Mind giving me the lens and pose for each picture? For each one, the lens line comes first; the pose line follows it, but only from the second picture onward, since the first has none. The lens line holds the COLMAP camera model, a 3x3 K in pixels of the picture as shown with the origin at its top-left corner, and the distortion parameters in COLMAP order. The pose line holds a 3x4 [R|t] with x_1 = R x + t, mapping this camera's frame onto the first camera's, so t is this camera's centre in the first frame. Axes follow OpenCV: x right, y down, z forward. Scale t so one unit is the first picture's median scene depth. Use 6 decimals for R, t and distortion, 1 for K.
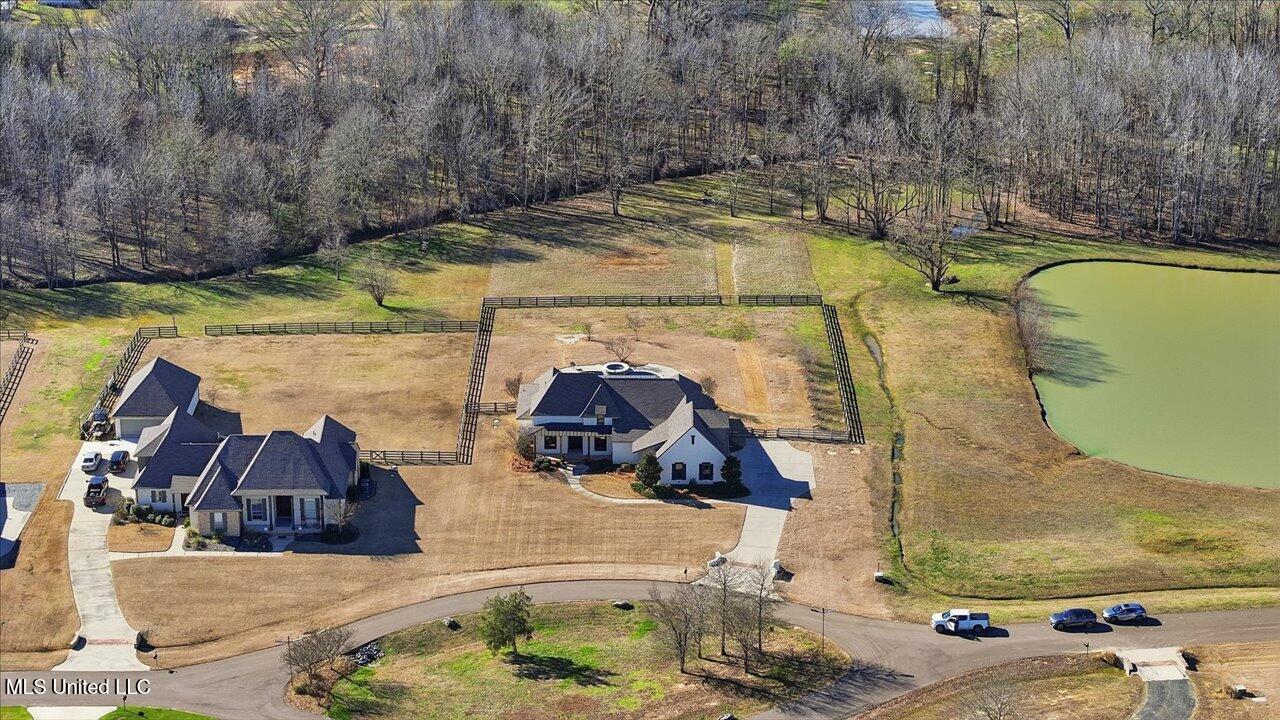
lens RADIAL K [[2566.5, 0, 640.0], [0, 2566.5, 360.0], [0, 0, 1]] dist [-0.230346, 1.245044]
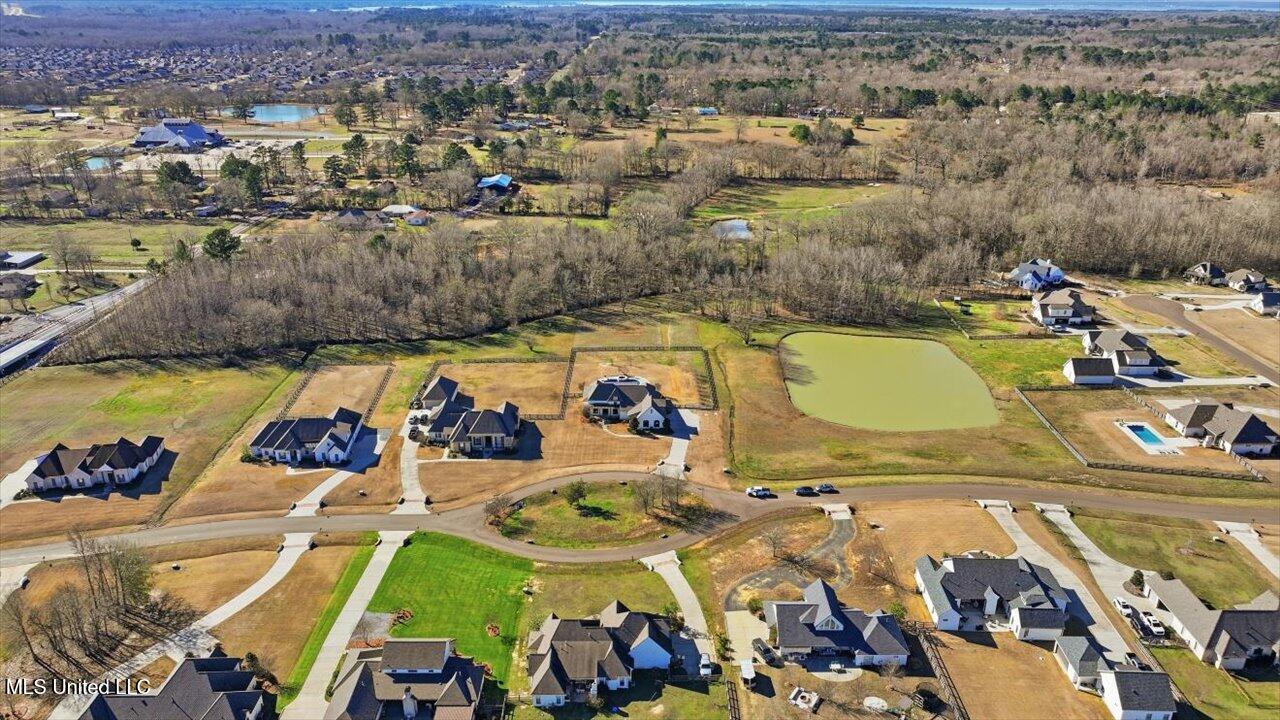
lens RADIAL K [[901.3, 0, 640.0], [0, 901.3, 360.0], [0, 0, 1]] dist [0.011021, 0.001466]
pose [[0.999997, 0.001695, 0.001830, 0.007222], [-0.001740, 0.999687, 0.024970, -0.039859], [-0.001787, -0.024973, 0.999687, 0.106074]]
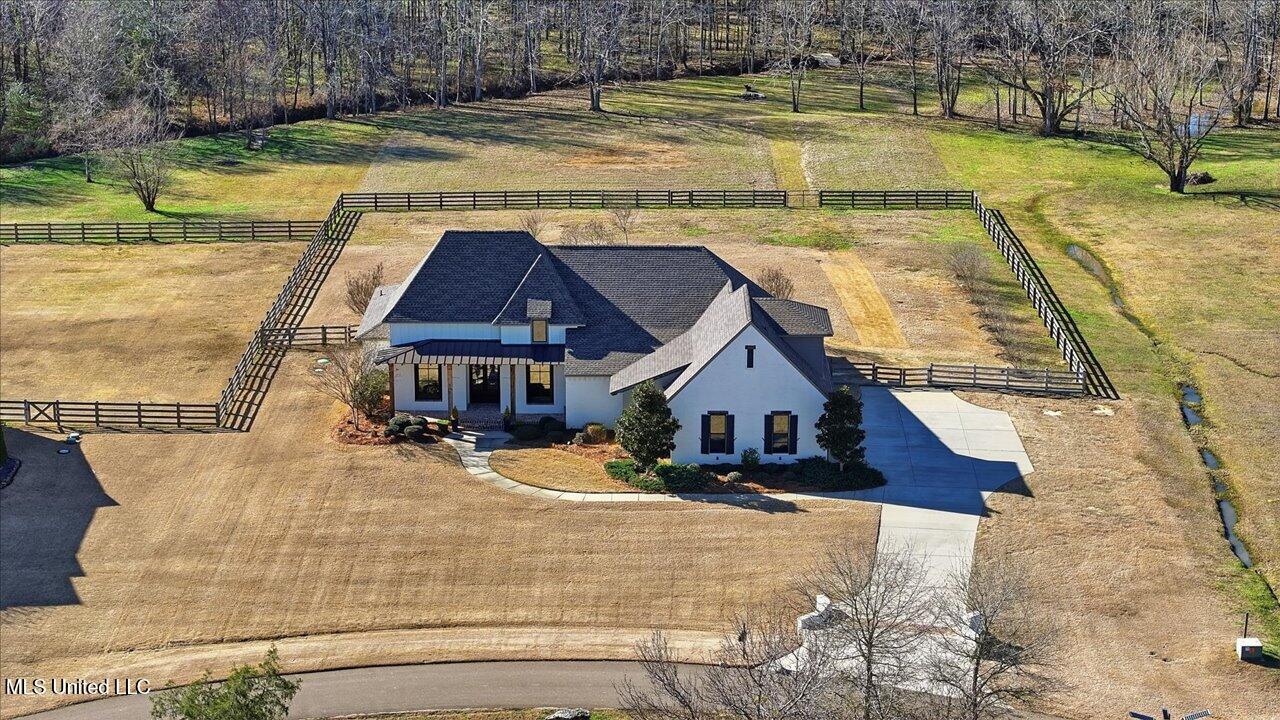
lens RADIAL K [[2566.5, 0, 640.0], [0, 2566.5, 360.0], [0, 0, 1]] dist [-0.230346, 1.245044]
pose [[0.999984, -0.003135, -0.004626, 0.003985], [0.002717, 0.996146, -0.087672, 0.065869], [0.004883, 0.087658, 0.996139, 0.545677]]
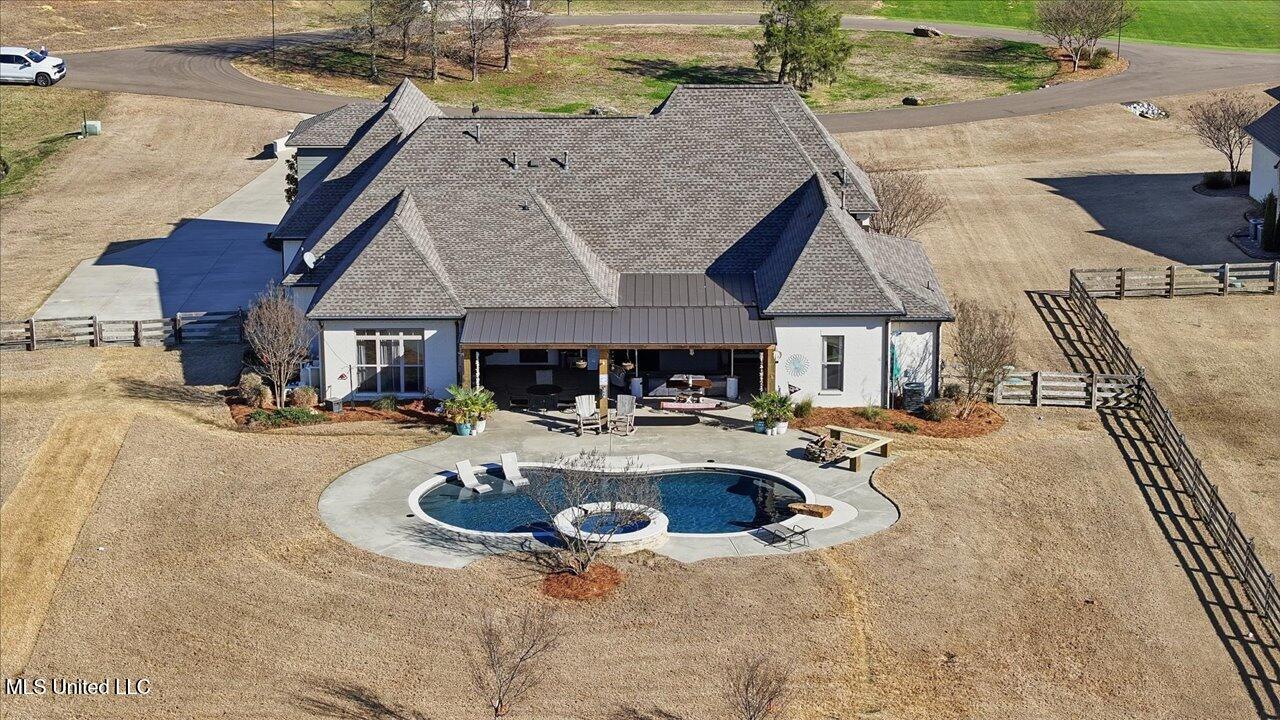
lens RADIAL K [[2566.5, 0, 640.0], [0, 2566.5, 360.0], [0, 0, 1]] dist [-0.230346, 1.245044]
pose [[-0.999982, -0.005753, -0.001471, -0.012656], [-0.005488, 0.800799, 0.598908, -0.157118], [-0.002268, 0.598906, -0.800816, 1.257464]]
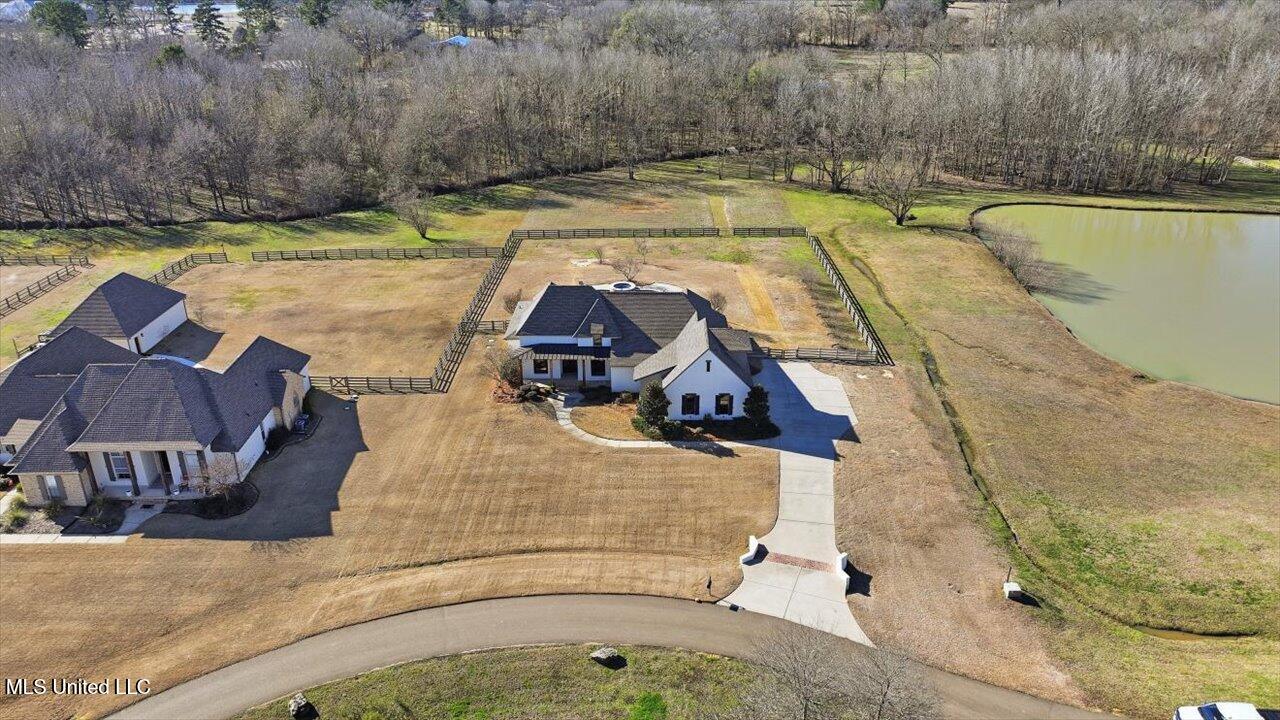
lens RADIAL K [[901.3, 0, 640.0], [0, 901.3, 360.0], [0, 0, 1]] dist [0.011021, 0.001466]
pose [[0.999819, -0.002426, -0.018860, 0.004368], [0.003505, 0.998348, 0.057354, 0.012436], [0.018690, -0.057410, 0.998176, 0.684712]]
